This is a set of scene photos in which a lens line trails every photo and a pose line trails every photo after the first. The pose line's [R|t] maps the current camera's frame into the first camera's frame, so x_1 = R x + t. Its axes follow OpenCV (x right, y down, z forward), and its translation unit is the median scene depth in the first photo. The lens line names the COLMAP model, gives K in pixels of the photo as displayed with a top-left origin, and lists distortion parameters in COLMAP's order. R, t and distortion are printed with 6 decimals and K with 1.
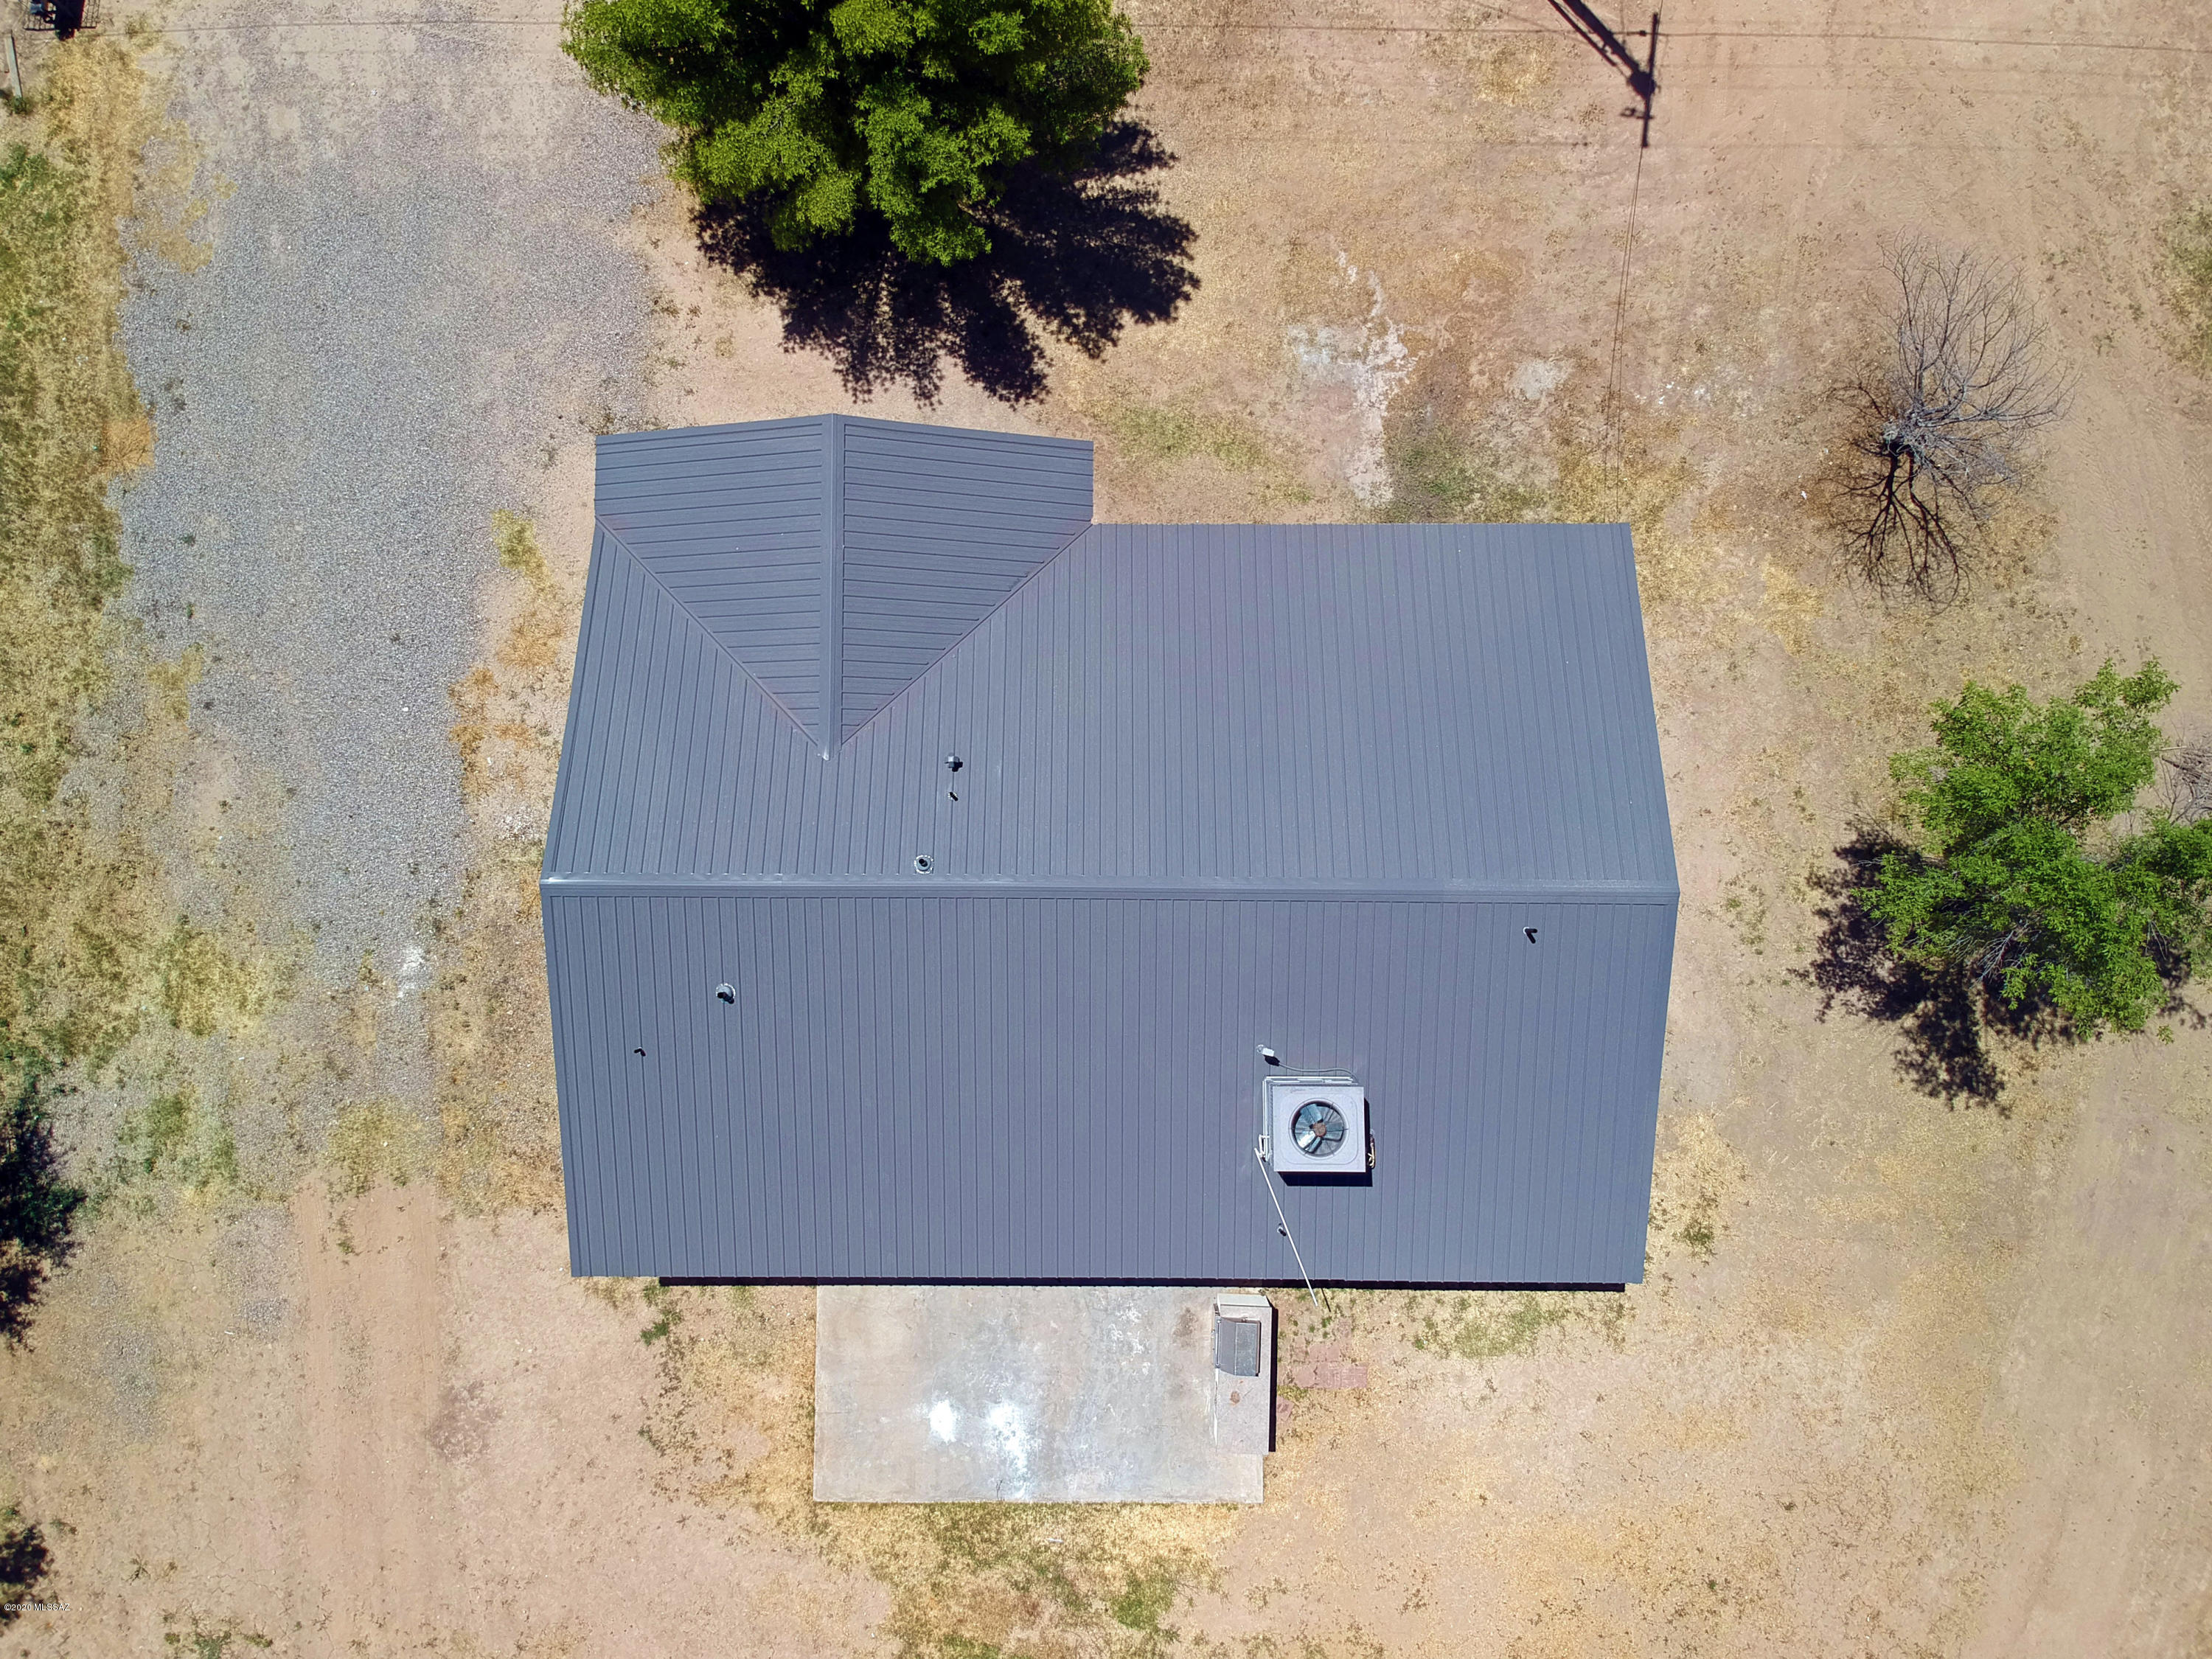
lens RADIAL K [[1640.4, 0, 1108.9], [0, 1640.4, 815.0], [0, 0, 1]] dist [0.069697, -0.132836]
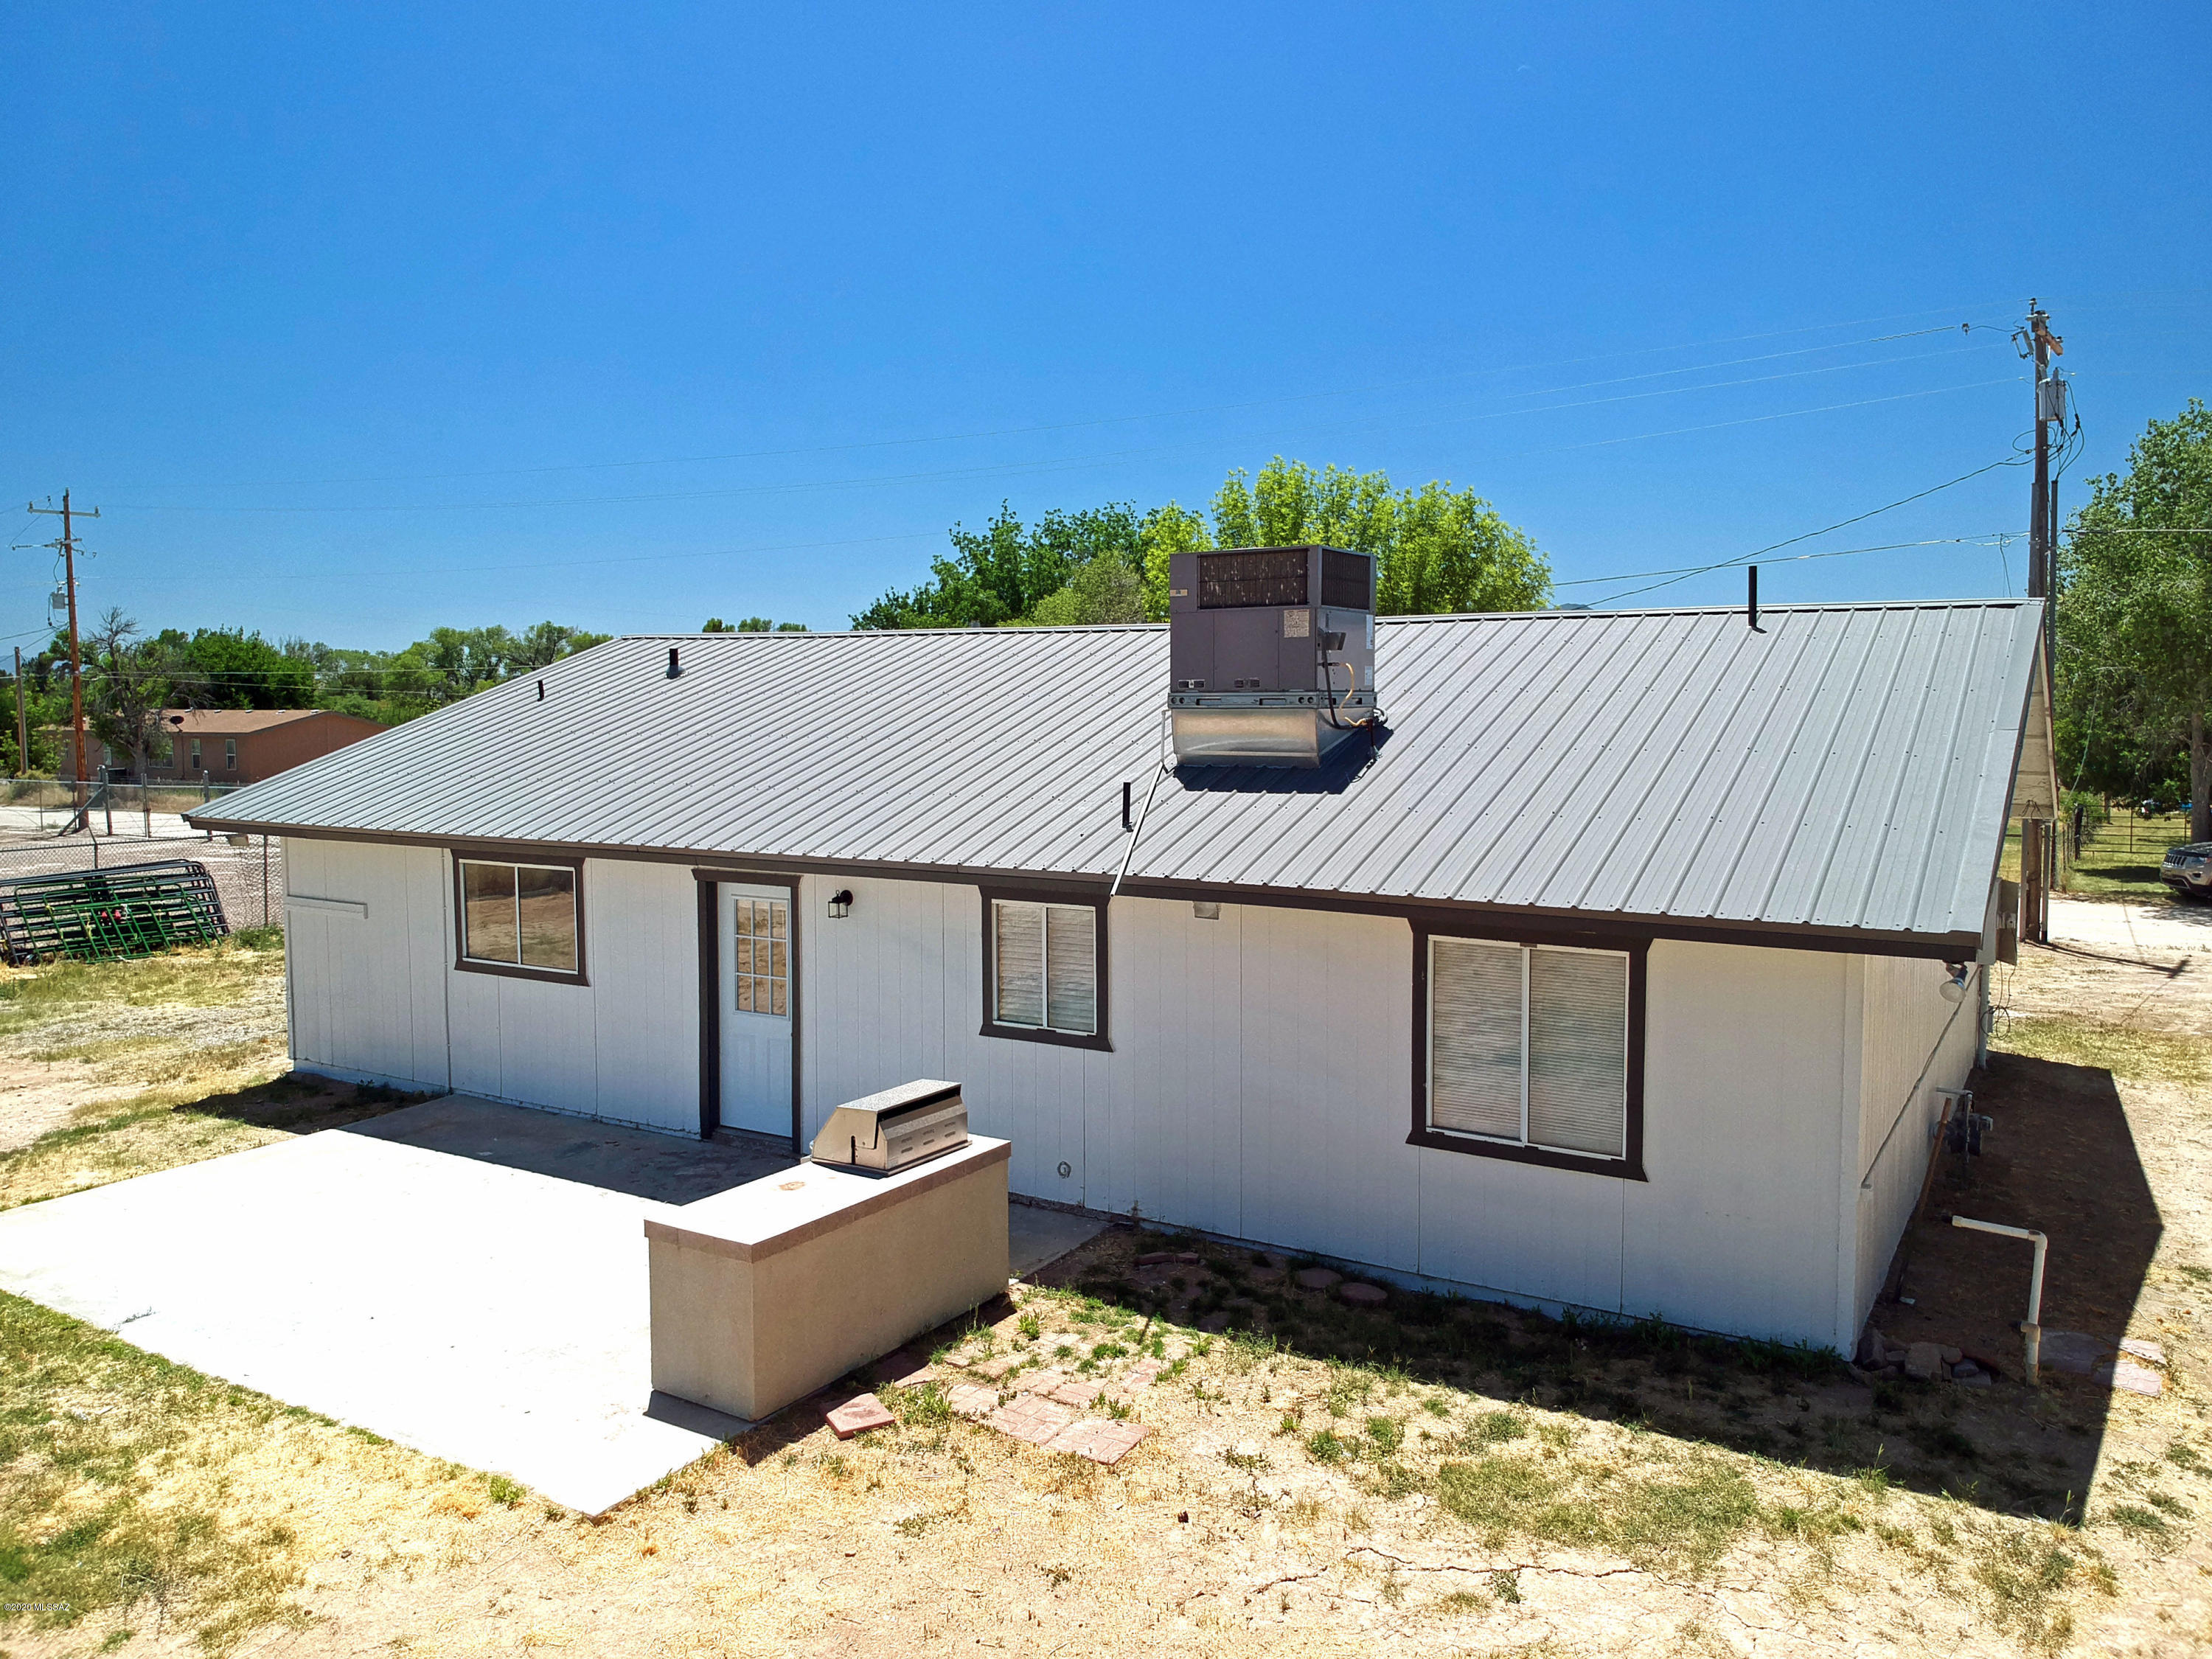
lens RADIAL K [[1640.4, 0, 1108.9], [0, 1640.4, 815.0], [0, 0, 1]] dist [0.069697, -0.132836]
pose [[0.856252, 0.035857, -0.515313, 0.310247], [-0.514853, 0.140258, -0.845727, 0.590023], [0.041952, 0.989465, 0.138557, 0.835118]]
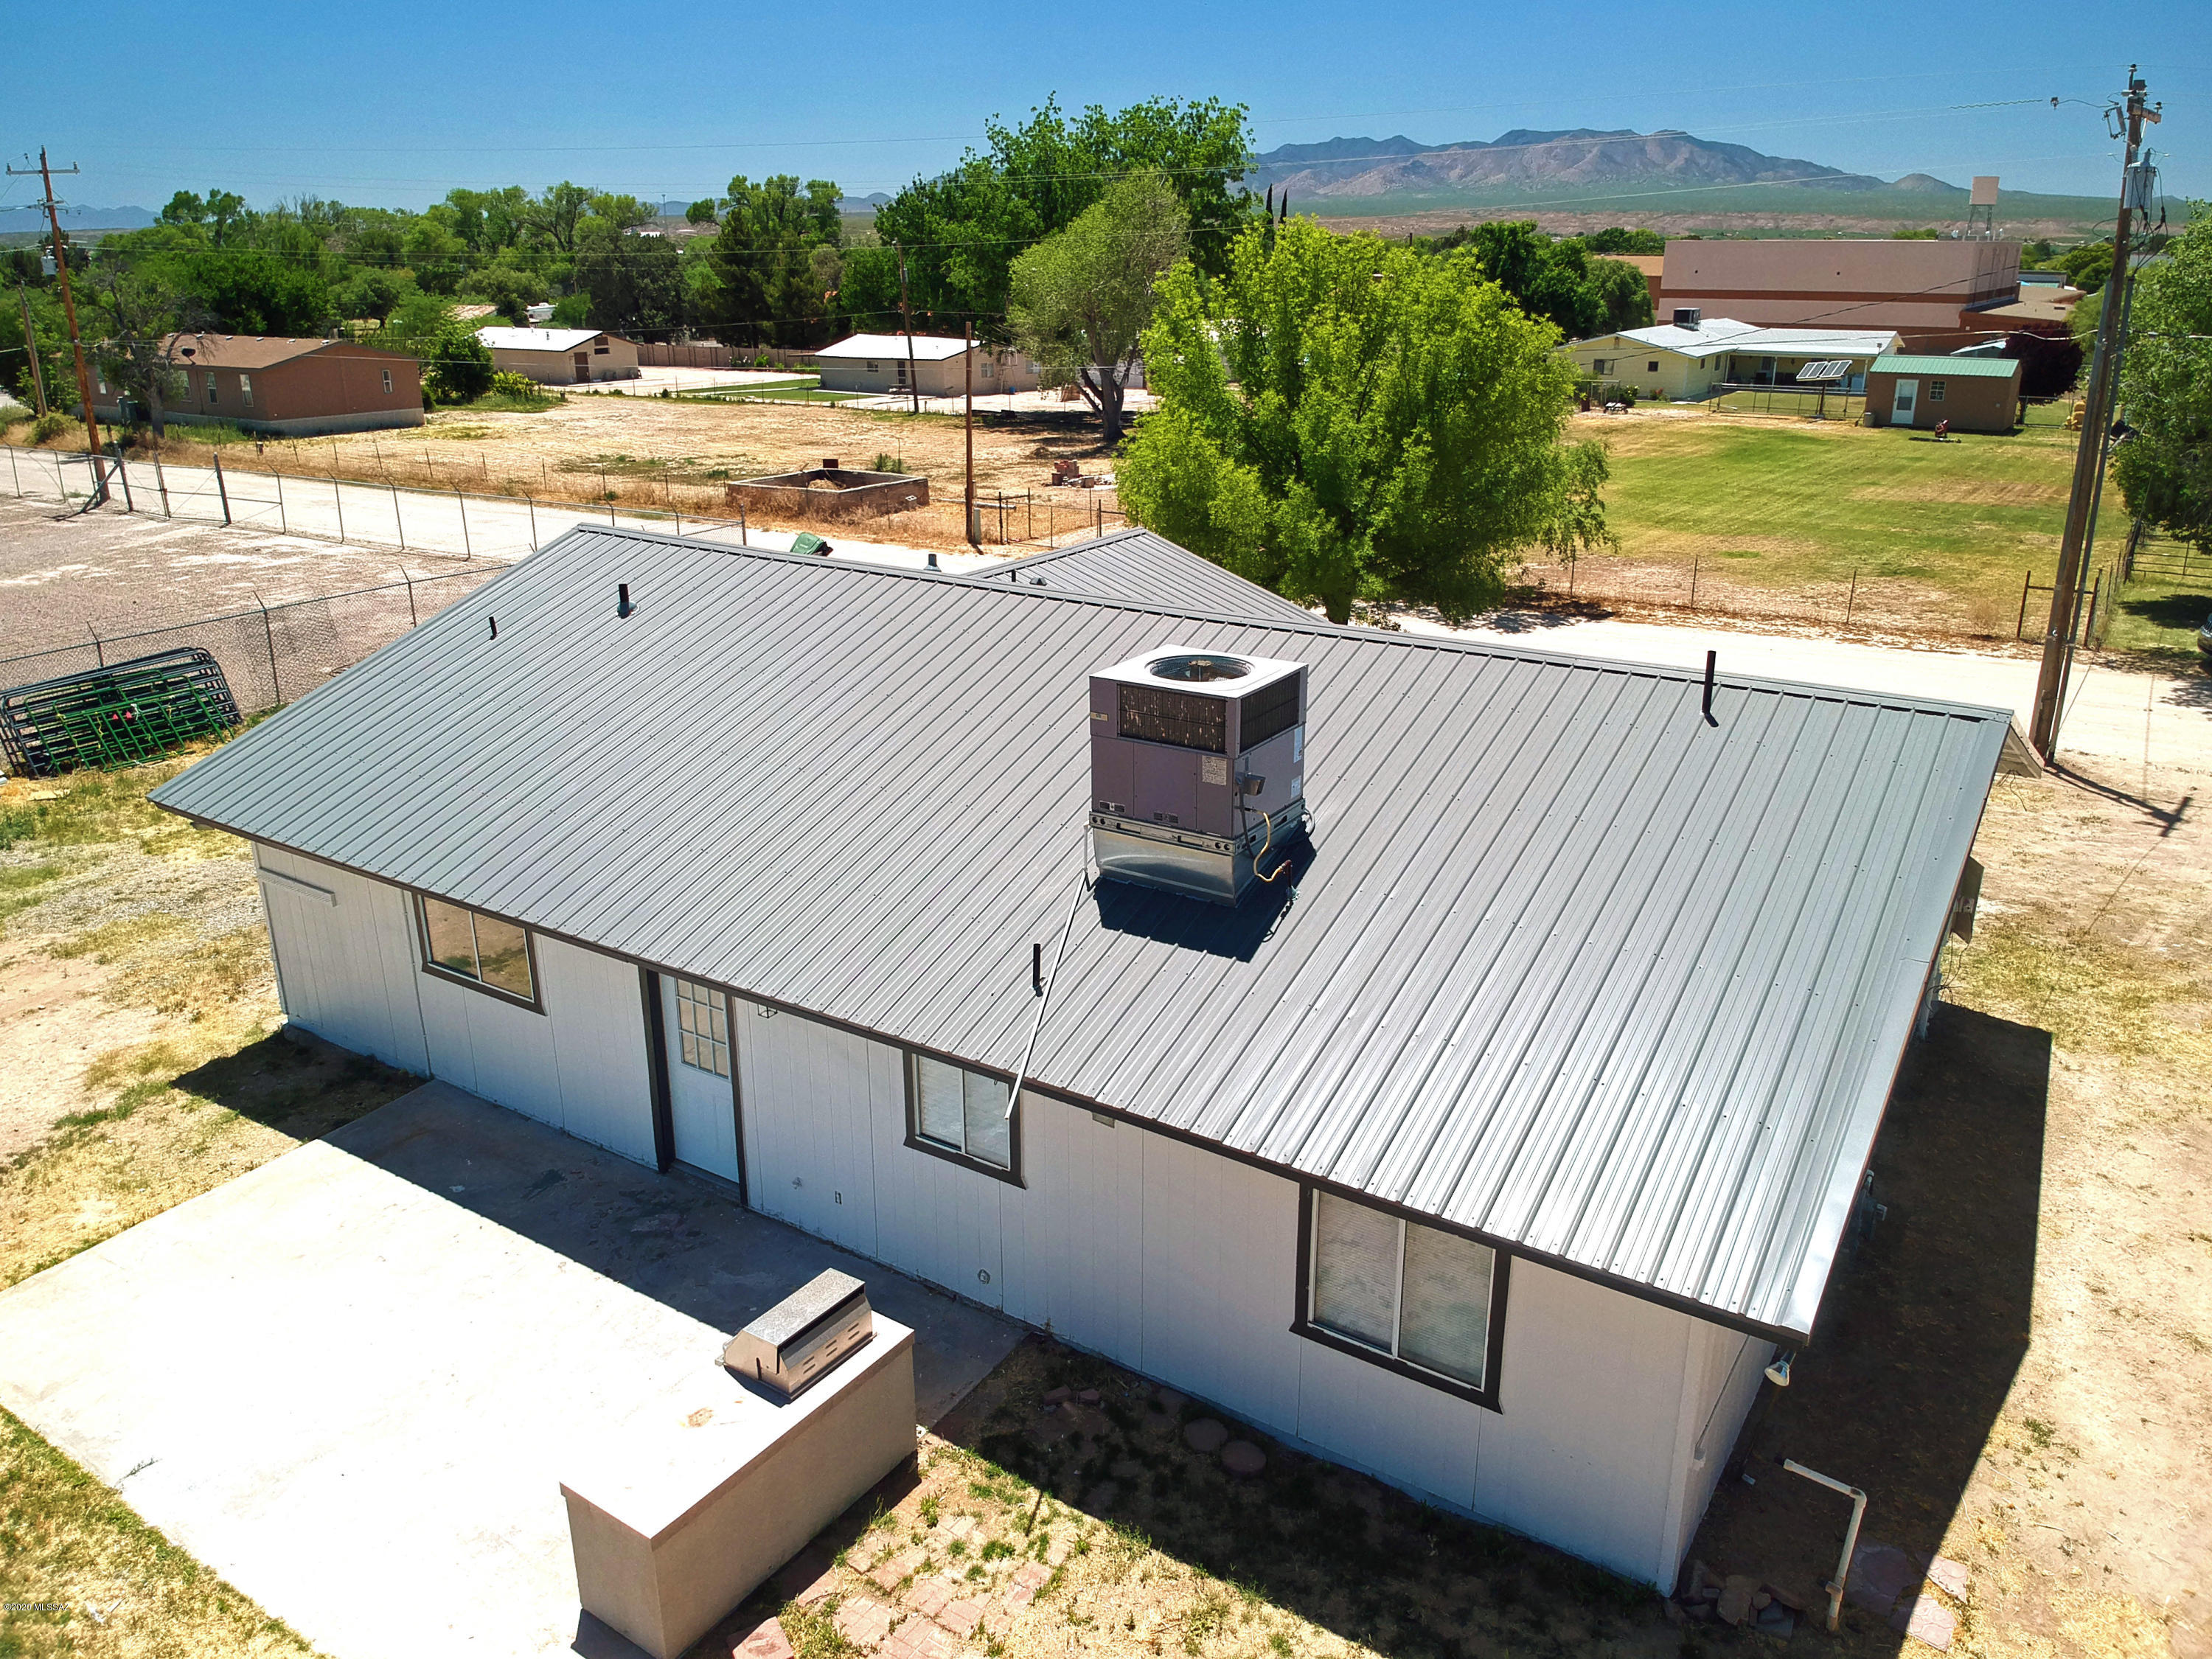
lens RADIAL K [[1640.4, 0, 1108.9], [0, 1640.4, 815.0], [0, 0, 1]] dist [0.069697, -0.132836]
pose [[0.839051, 0.176672, -0.514568, 0.324135], [-0.542138, 0.350789, -0.763567, 0.529811], [0.045603, 0.919638, 0.390110, 0.687850]]
